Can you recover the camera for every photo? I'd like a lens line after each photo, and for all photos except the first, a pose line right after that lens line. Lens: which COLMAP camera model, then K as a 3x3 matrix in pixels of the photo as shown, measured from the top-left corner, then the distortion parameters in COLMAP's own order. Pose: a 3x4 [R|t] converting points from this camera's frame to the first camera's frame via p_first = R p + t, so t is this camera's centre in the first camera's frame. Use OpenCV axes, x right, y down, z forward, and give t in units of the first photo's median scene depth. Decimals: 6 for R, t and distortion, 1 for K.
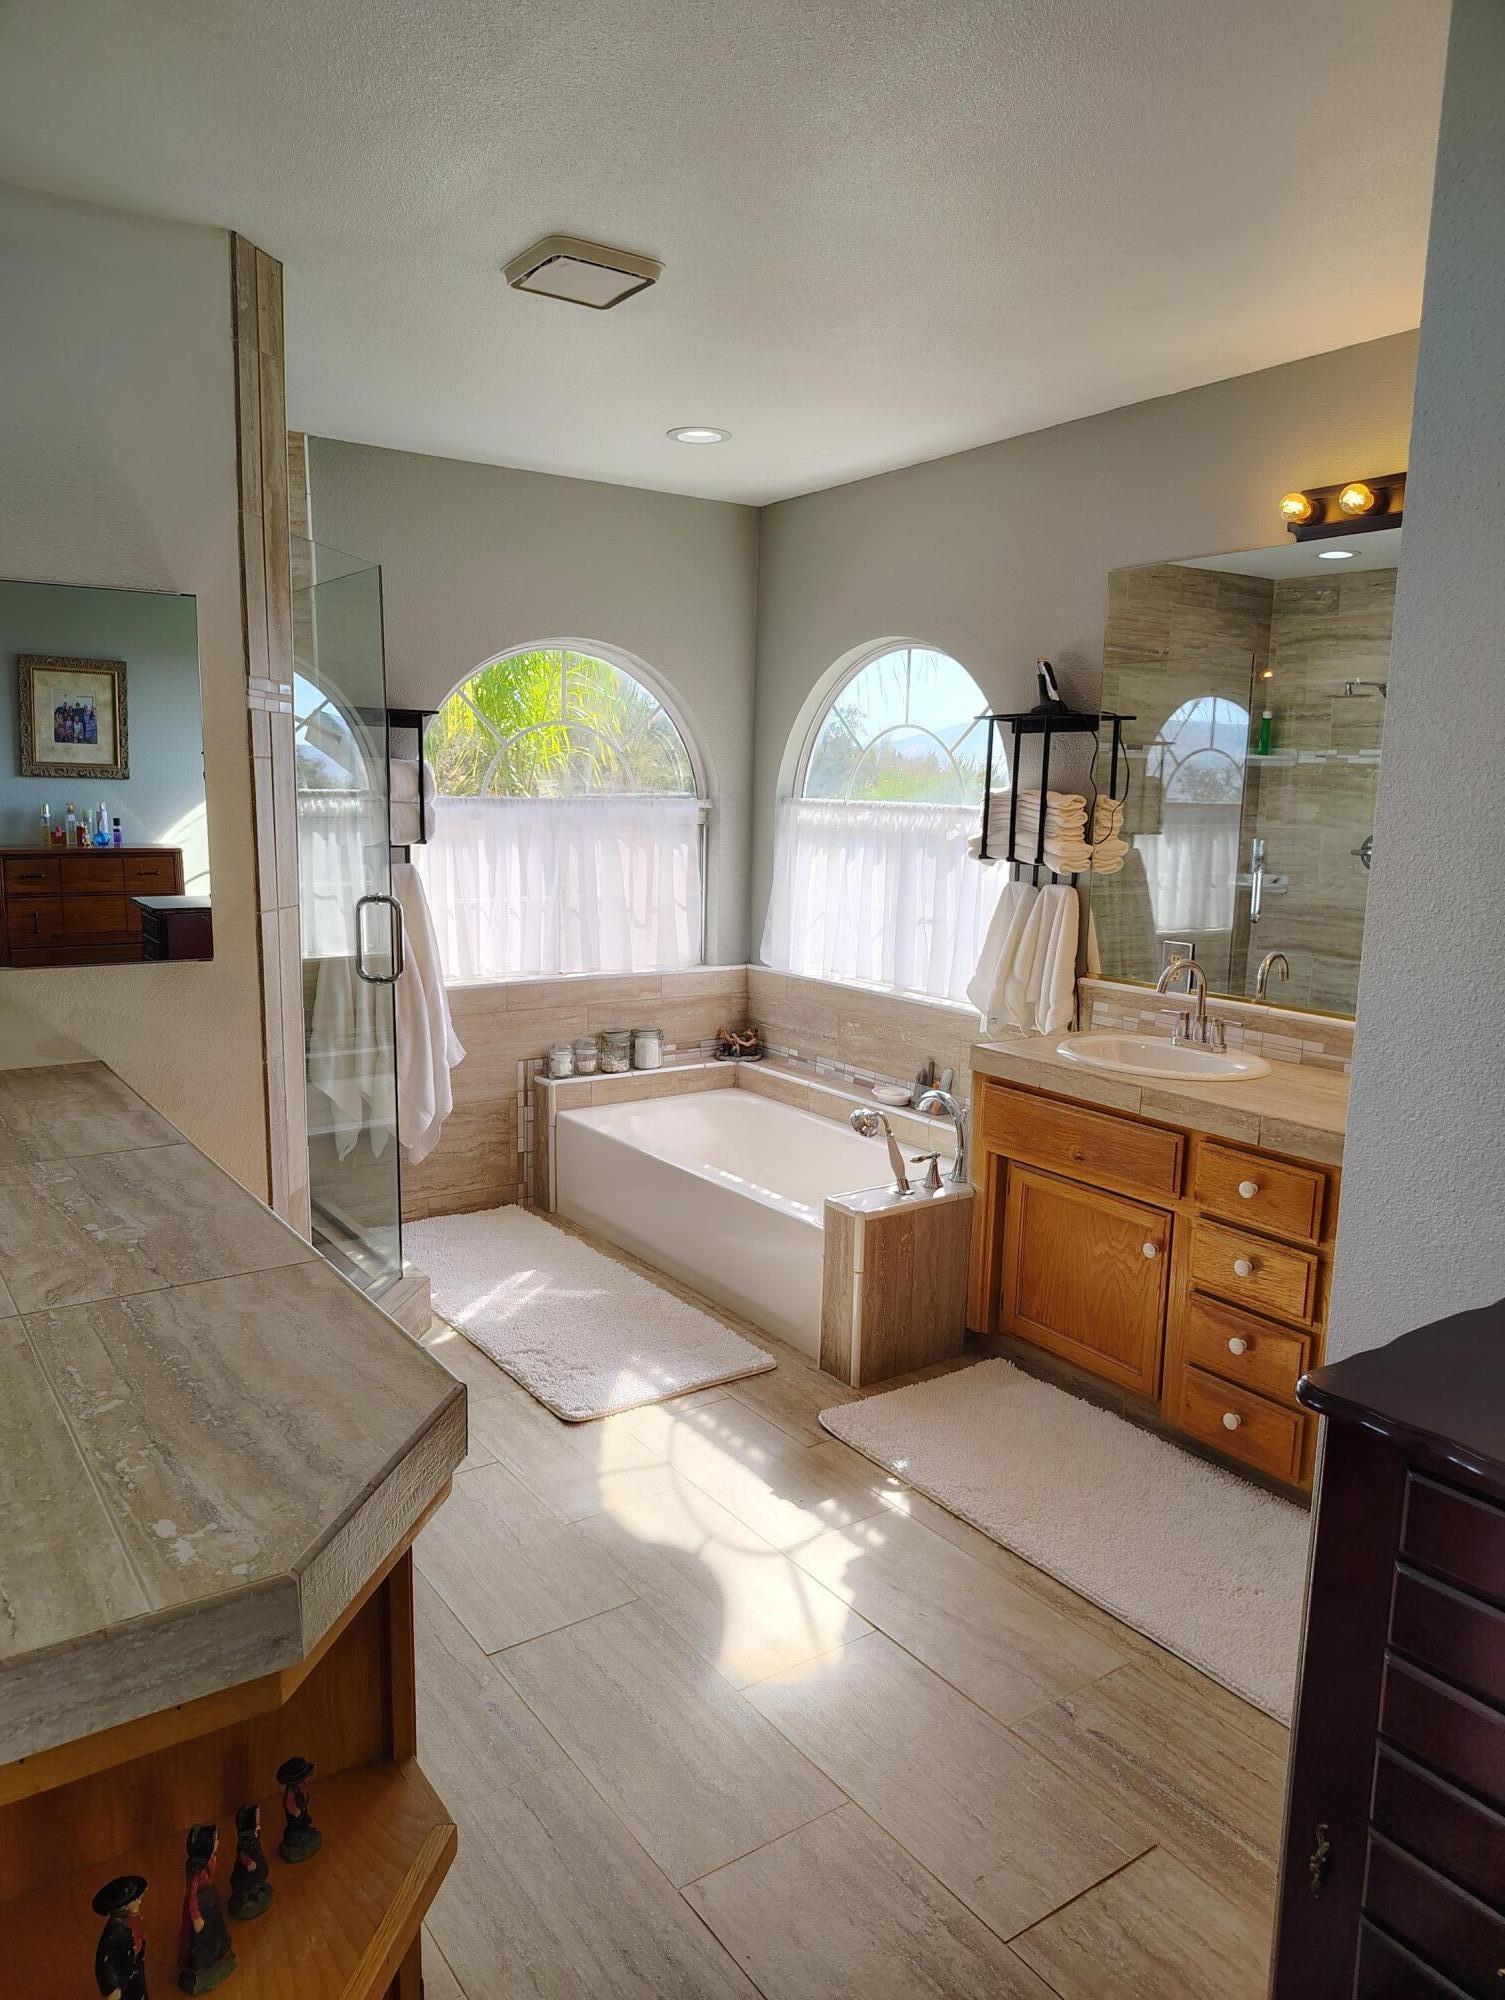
lens RADIAL K [[1393.6, 0, 748.9], [0, 1393.6, 1007.2], [0, 0, 1]] dist [-0.012264, -0.012408]
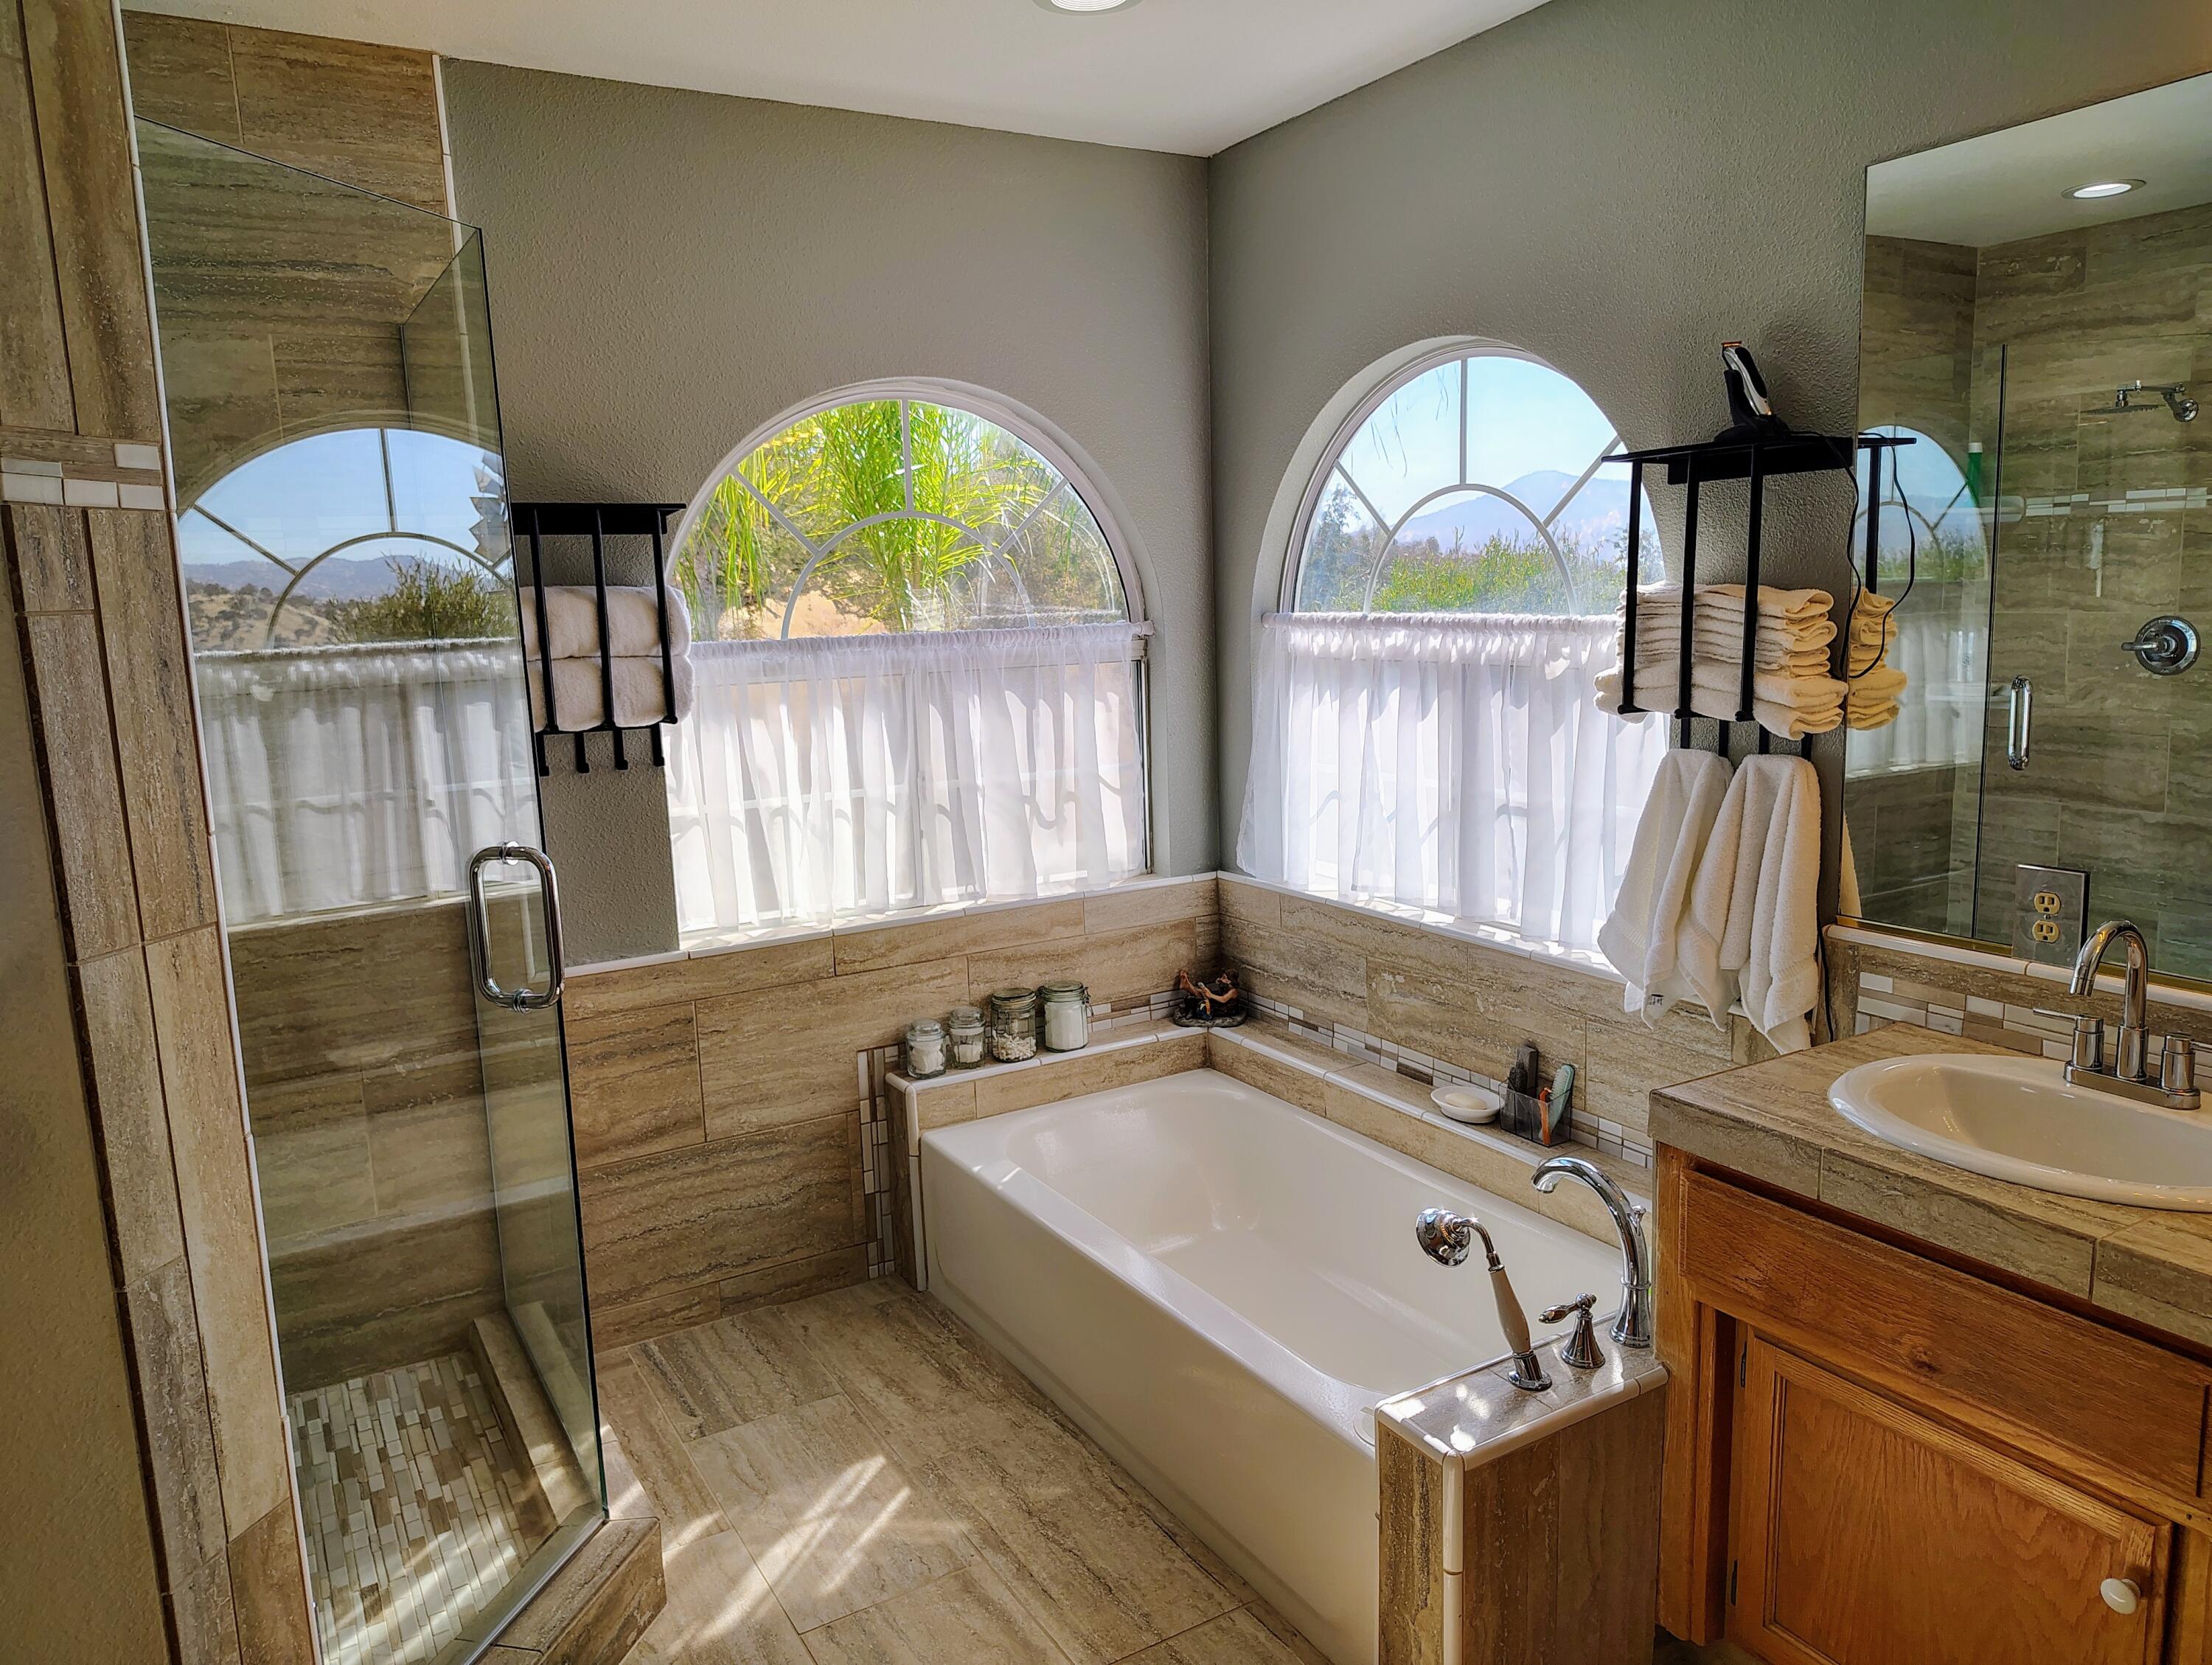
lens RADIAL K [[1523.1, 0, 1126.2], [0, 1523.1, 818.9], [0, 0, 1]] dist [0.025807, -0.026381]
pose [[0.996723, -0.039967, -0.070323, 0.008306], [0.039502, 0.999188, -0.007982, -0.057394], [0.070585, 0.005178, 0.997492, 0.323948]]
